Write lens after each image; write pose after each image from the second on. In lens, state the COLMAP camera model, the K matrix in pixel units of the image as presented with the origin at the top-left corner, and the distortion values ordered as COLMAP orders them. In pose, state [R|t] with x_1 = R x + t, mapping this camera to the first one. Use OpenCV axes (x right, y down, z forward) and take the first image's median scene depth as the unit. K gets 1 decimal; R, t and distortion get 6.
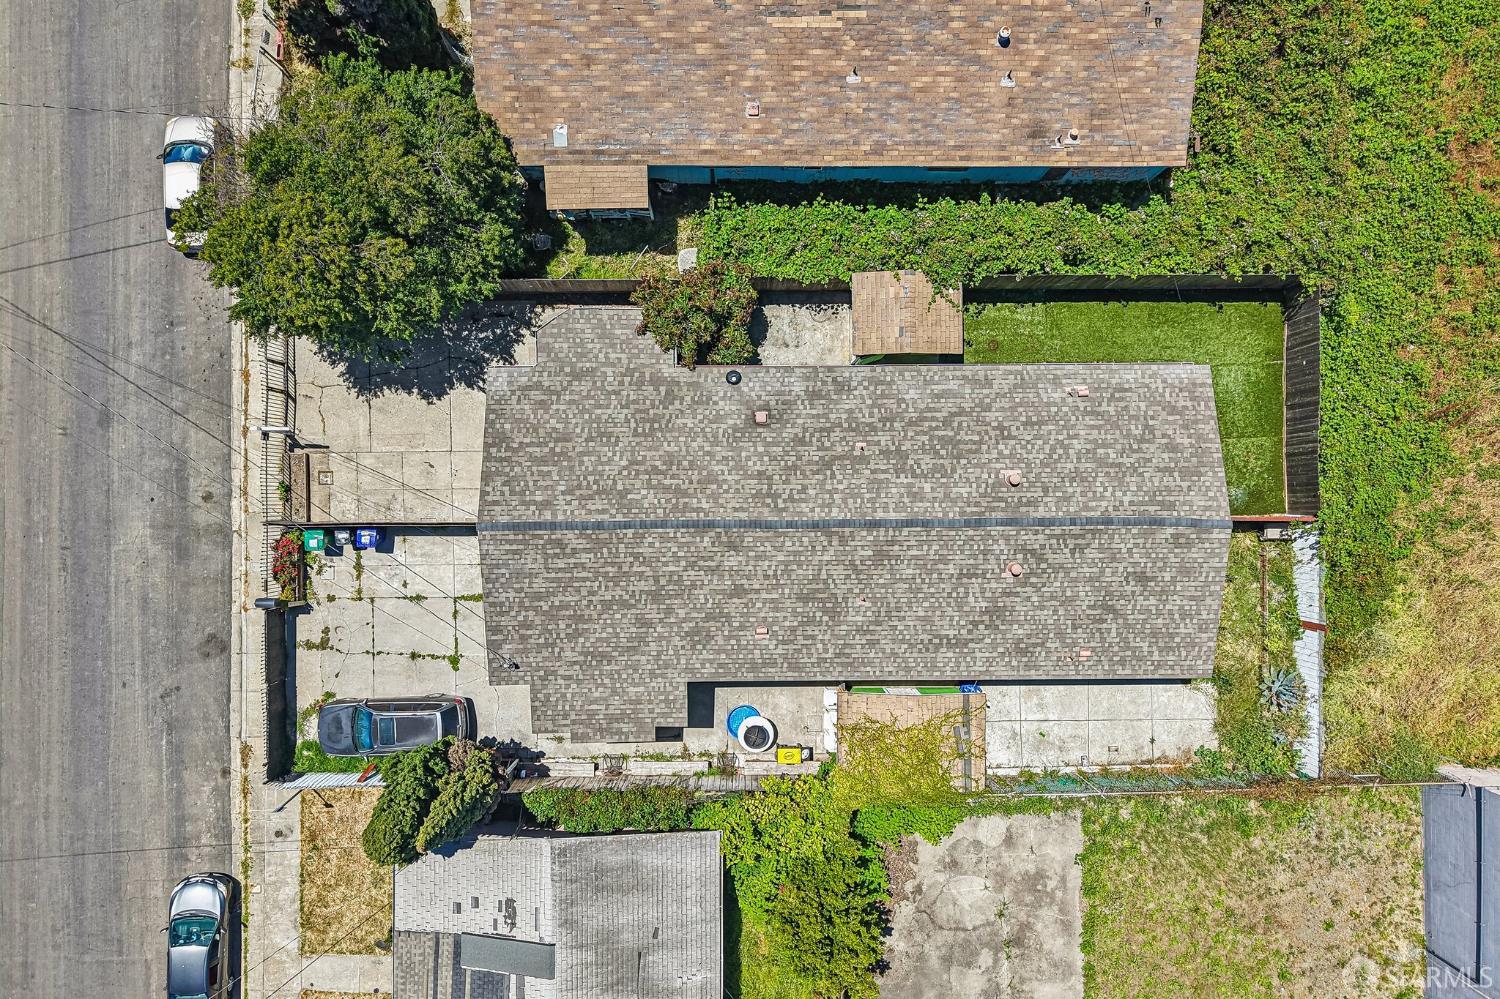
lens RADIAL K [[1008.1, 0, 747.1], [0, 1008.1, 501.3], [0, 0, 1]] dist [0.033617, -0.036684]
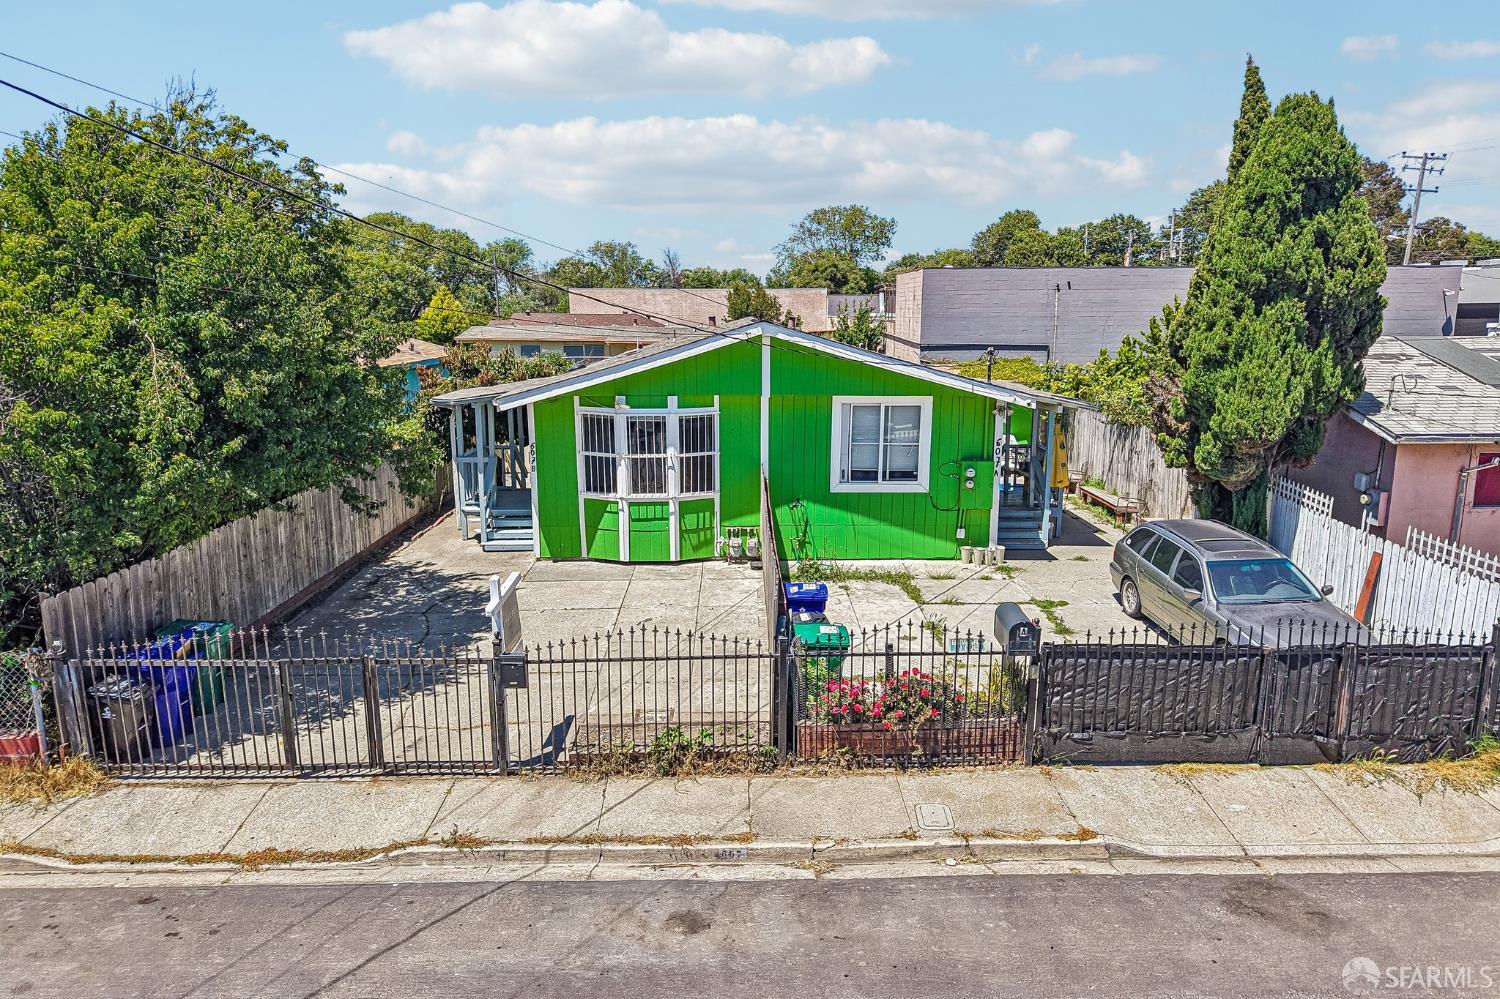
lens RADIAL K [[1008.1, 0, 747.1], [0, 1008.1, 501.3], [0, 0, 1]] dist [0.033617, -0.036684]
pose [[-0.006115, -0.202667, 0.979229, -0.759496], [0.999981, -0.002401, 0.005748, 0.008934], [0.001186, 0.979245, 0.202678, 0.852858]]
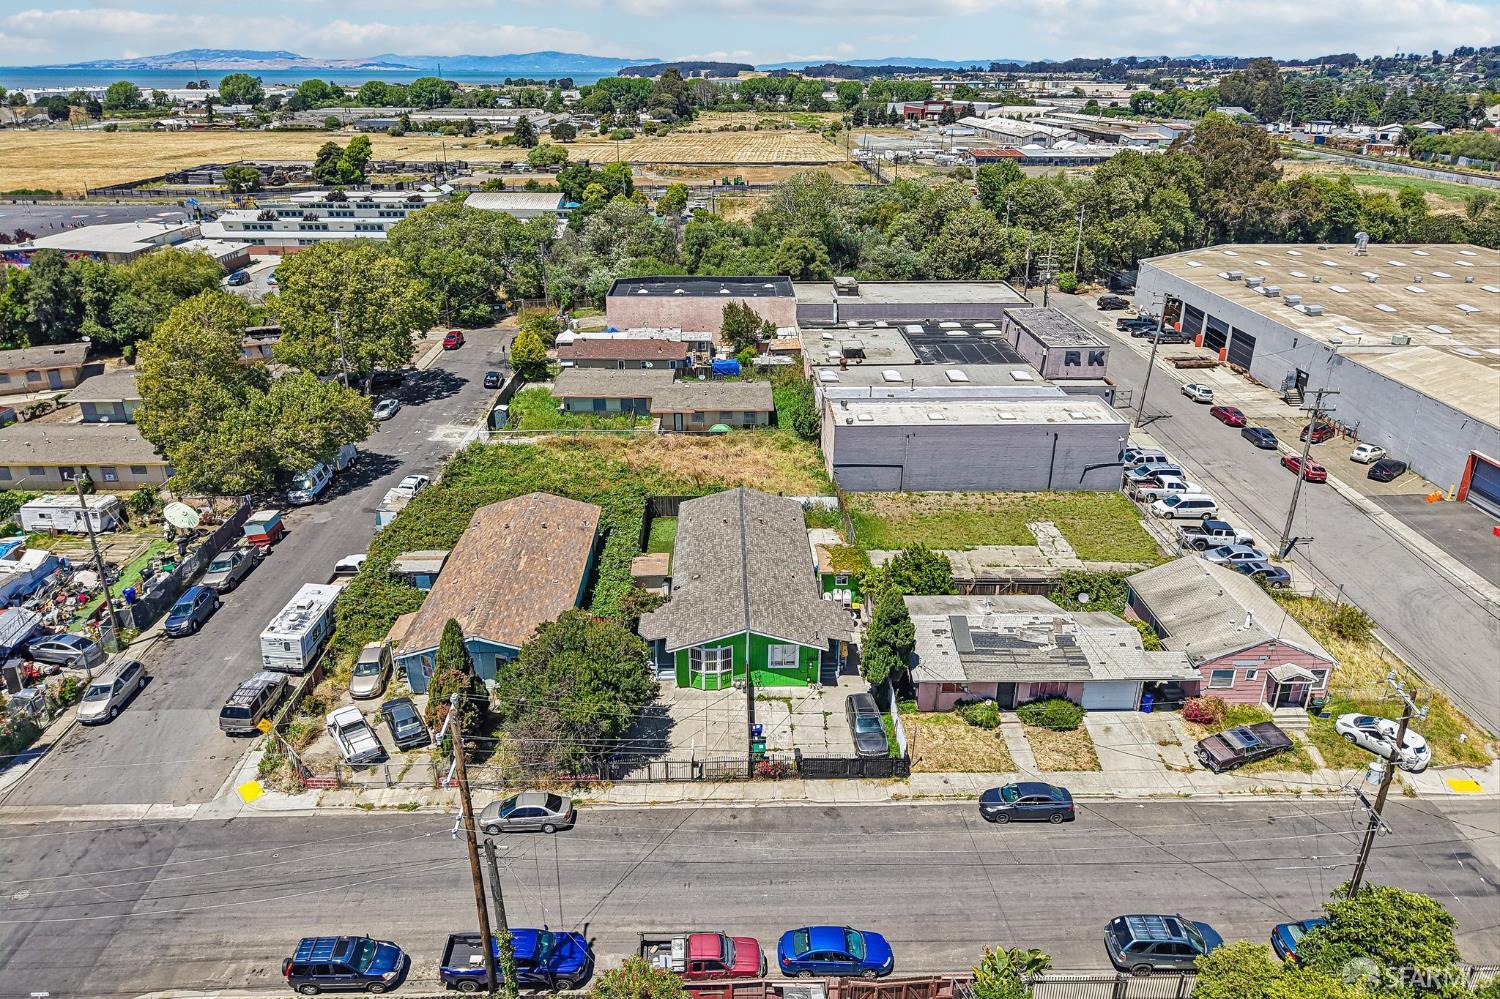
lens RADIAL K [[999.7, 0, 750.0], [0, 999.7, 499.5], [0, 0, 1]] dist [0.091236, -0.127042]
pose [[-0.021853, -0.407589, 0.912904, -1.720379], [0.999738, -0.002682, 0.022734, -0.012972], [-0.006818, 0.913161, 0.407541, -0.043702]]
